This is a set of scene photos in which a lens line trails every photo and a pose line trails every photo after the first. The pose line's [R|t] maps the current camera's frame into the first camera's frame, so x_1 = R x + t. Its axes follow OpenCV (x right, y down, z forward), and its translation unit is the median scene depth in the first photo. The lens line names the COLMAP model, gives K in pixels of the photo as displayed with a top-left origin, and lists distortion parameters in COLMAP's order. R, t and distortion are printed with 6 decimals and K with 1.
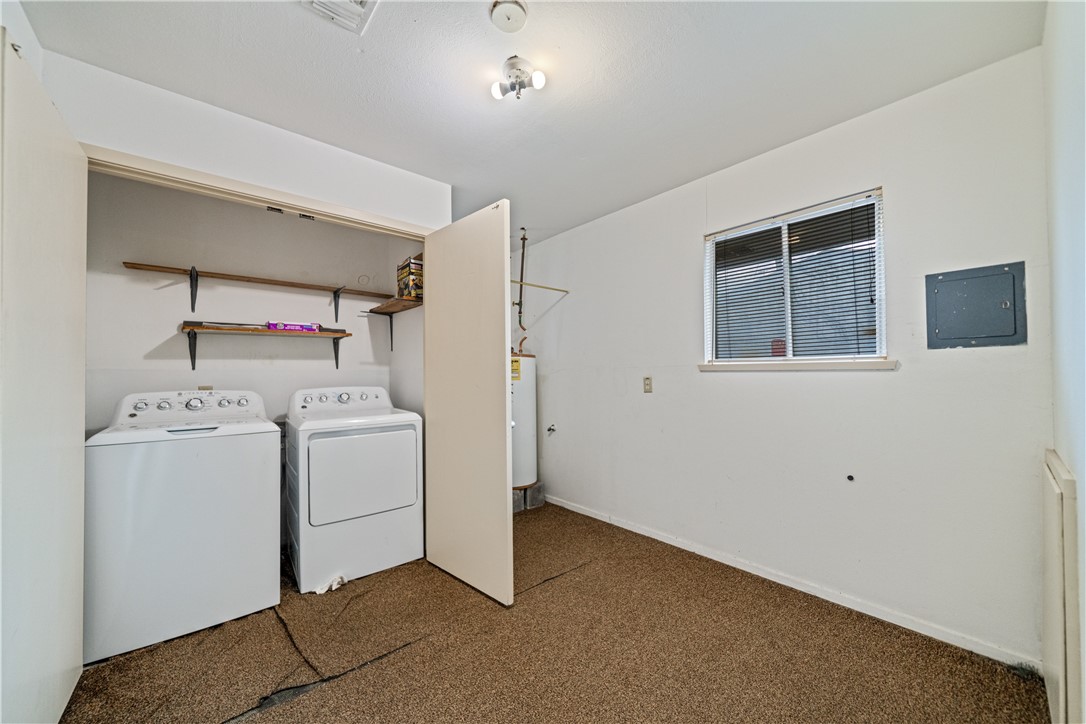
lens RADIAL K [[410.4, 0, 548.0], [0, 410.4, 369.8], [0, 0, 1]] dist [0.001767, 0.000118]
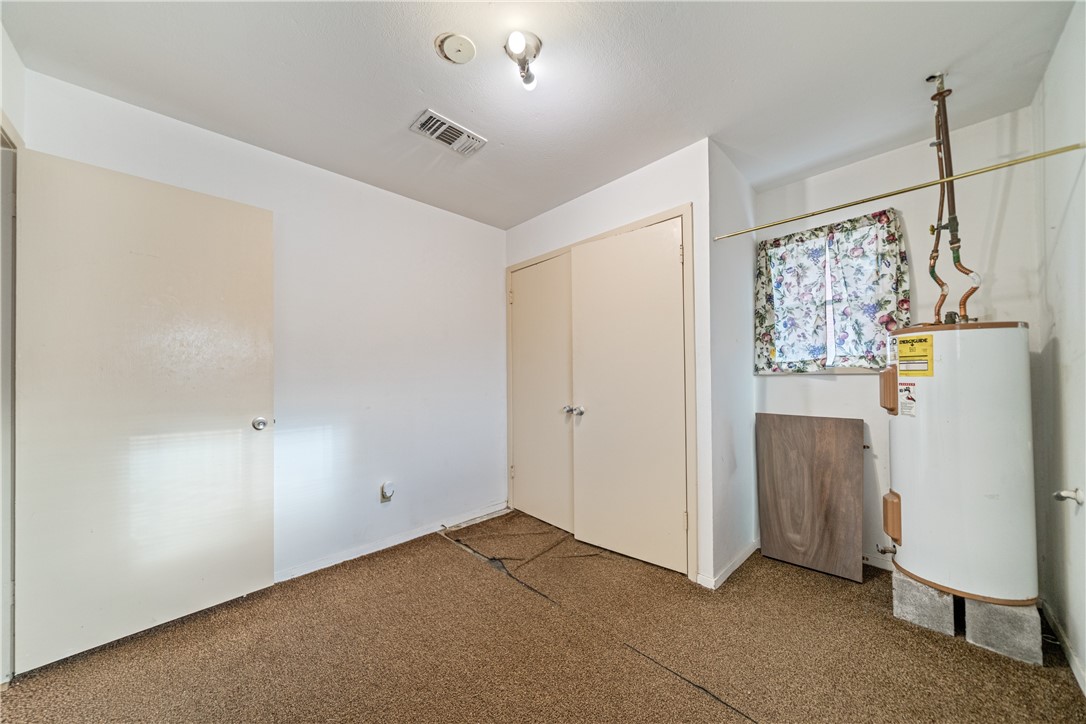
lens RADIAL K [[376.2, 0, 537.8], [0, 376.2, 371.3], [0, 0, 1]] dist [-0.000570, -0.000083]
pose [[0.024970, -0.008333, -0.999653, 0.389920], [0.024700, 0.999665, -0.007716, 0.010105], [0.999383, -0.024498, 0.025167, 0.495803]]
